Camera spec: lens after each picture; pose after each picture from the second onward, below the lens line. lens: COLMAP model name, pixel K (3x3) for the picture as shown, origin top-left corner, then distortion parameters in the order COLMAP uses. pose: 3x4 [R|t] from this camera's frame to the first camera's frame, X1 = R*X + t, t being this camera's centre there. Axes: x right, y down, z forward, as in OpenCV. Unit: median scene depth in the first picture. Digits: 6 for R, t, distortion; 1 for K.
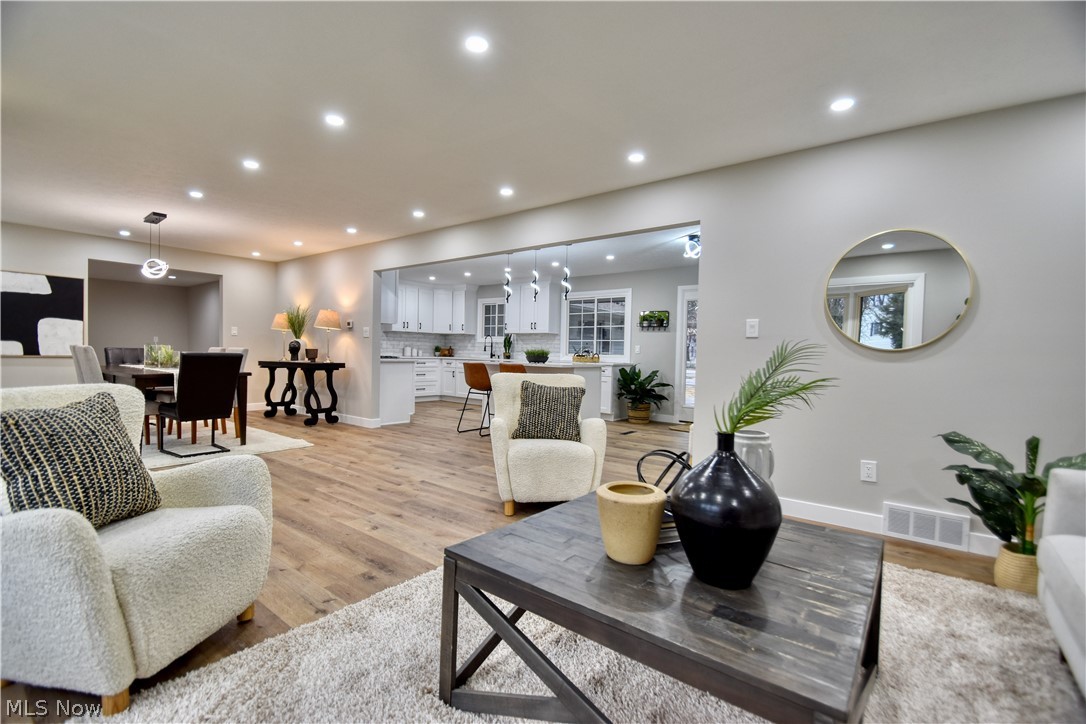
lens RADIAL K [[483.1, 0, 544.1], [0, 483.1, 360.8], [0, 0, 1]] dist [0.000893, 0.000068]
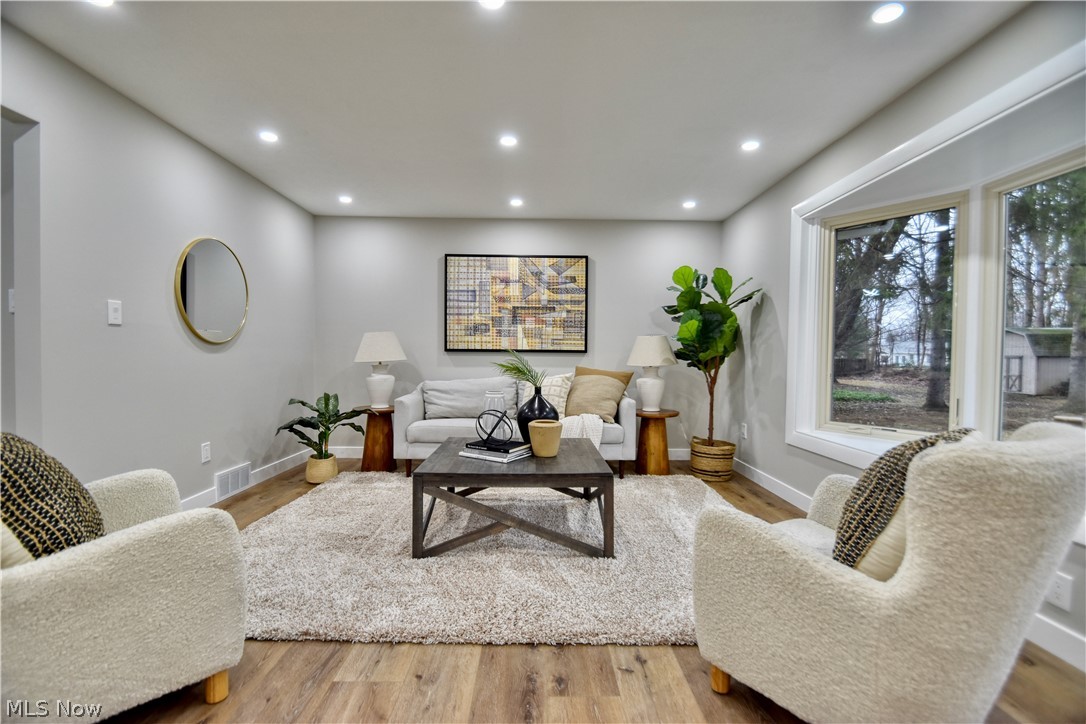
lens RADIAL K [[483.1, 0, 542.7], [0, 483.1, 361.4], [0, 0, 1]] dist [0.000893, 0.000068]
pose [[-0.634085, -0.041214, 0.772164, -0.727684], [-0.009183, 0.998910, 0.045776, -0.040166], [-0.773208, 0.021935, -0.633772, 1.220863]]
